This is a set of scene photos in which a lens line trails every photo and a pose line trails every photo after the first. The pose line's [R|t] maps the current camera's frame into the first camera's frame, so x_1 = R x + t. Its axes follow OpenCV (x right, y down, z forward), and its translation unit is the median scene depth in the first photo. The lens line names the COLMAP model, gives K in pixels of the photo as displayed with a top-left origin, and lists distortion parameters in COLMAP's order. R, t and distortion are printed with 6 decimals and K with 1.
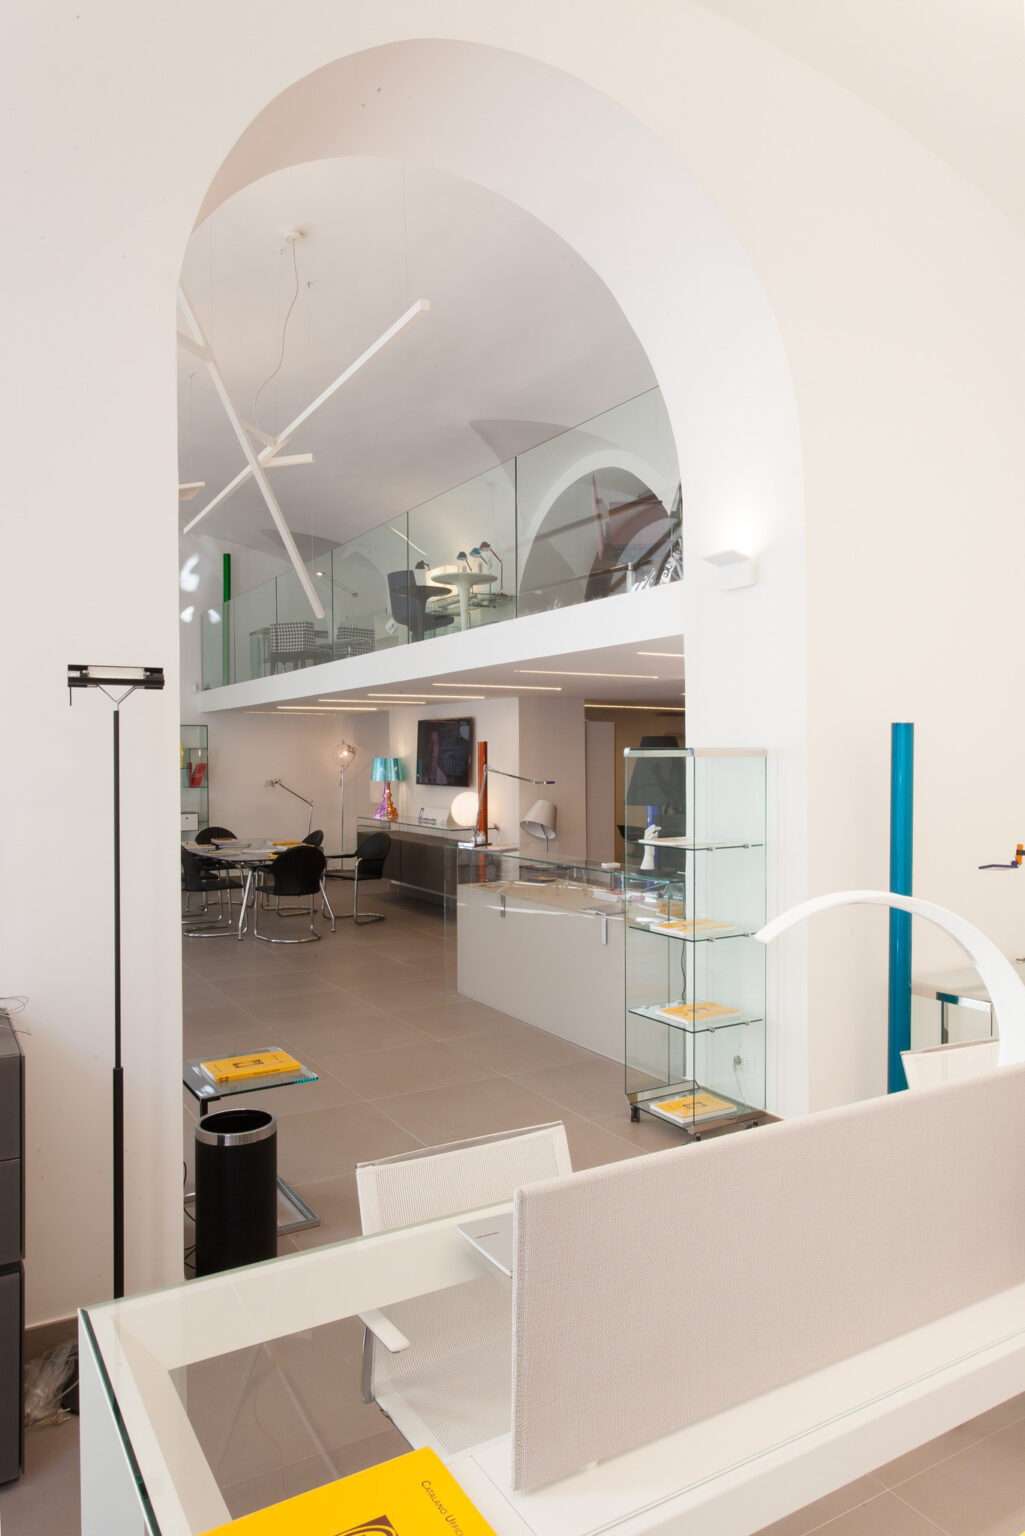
lens RADIAL K [[1031.8, 0, 512.5], [0, 1031.8, 768.0], [0, 0, 1]] dist [-0.001990, -0.000366]
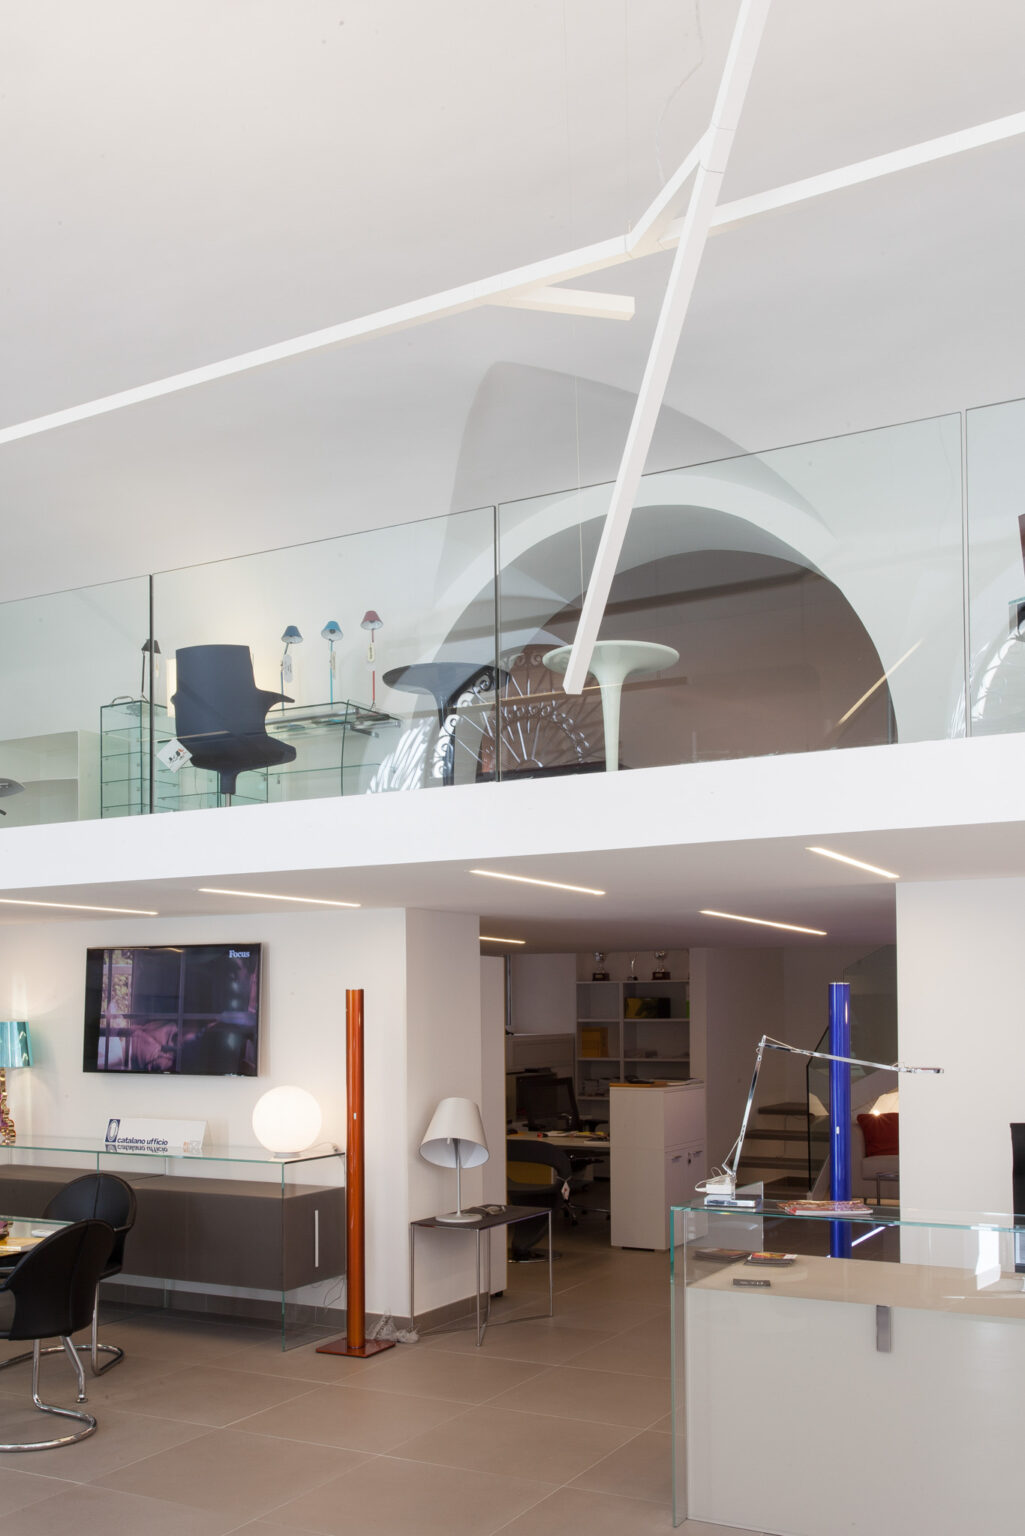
lens RADIAL K [[1422.6, 0, 512.5], [0, 1422.6, 768.0], [0, 0, 1]] dist [-0.005961, -0.005505]
pose [[0.861574, 0.075792, 0.501943, -0.307315], [0.009129, 0.986318, -0.164601, -0.016799], [-0.507551, 0.146398, 0.849094, 0.284512]]
